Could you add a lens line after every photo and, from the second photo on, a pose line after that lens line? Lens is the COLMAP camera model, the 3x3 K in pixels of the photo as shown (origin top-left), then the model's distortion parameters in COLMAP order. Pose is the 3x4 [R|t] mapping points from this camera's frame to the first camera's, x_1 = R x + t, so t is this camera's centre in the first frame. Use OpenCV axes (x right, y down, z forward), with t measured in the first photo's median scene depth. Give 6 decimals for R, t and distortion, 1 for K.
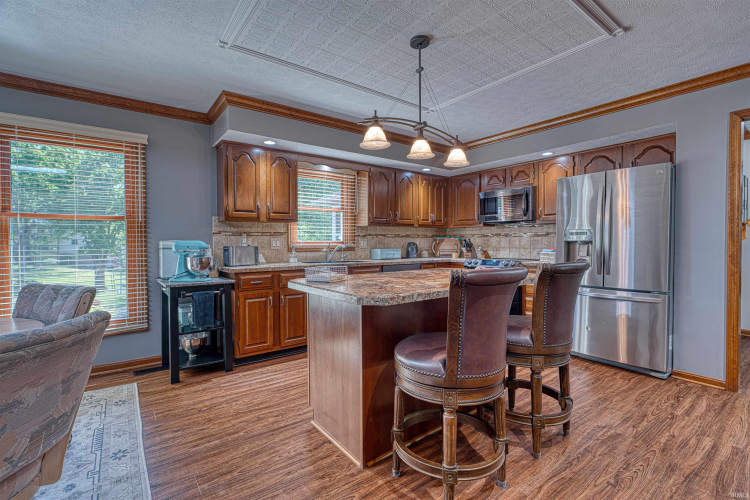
lens RADIAL K [[348.0, 0, 375.4], [0, 348.0, 248.0], [0, 0, 1]] dist [-0.001074, -0.000013]
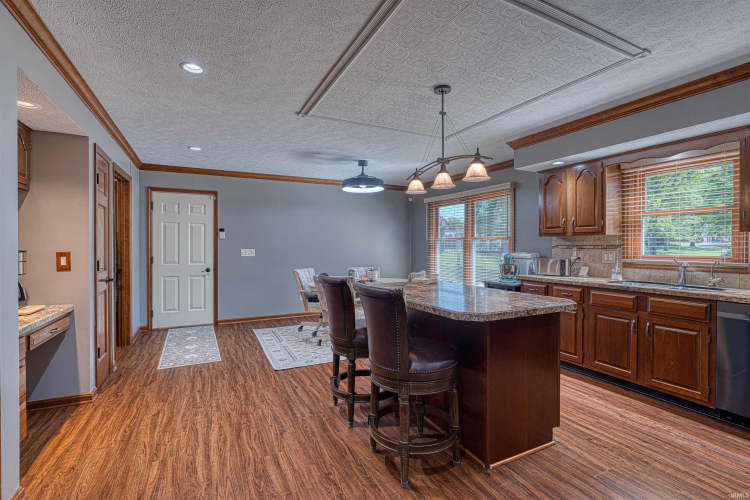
lens RADIAL K [[348.0, 0, 375.4], [0, 348.0, 248.0], [0, 0, 1]] dist [-0.001074, -0.000013]
pose [[-0.181413, 0.008876, -0.983367, 0.745914], [-0.020141, 0.999716, 0.012740, -0.037151], [0.983201, 0.022117, -0.181182, 0.557127]]
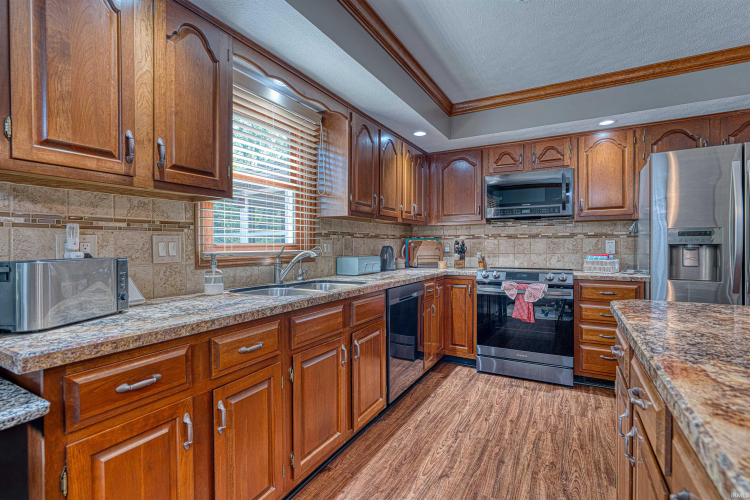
lens RADIAL K [[348.0, 0, 375.4], [0, 348.0, 248.0], [0, 0, 1]] dist [-0.001074, -0.000013]
pose [[0.917772, -0.002690, 0.397098, -0.223155], [0.006014, 0.999957, -0.007126, -0.010352], [-0.397061, 0.008928, 0.917749, 0.527257]]
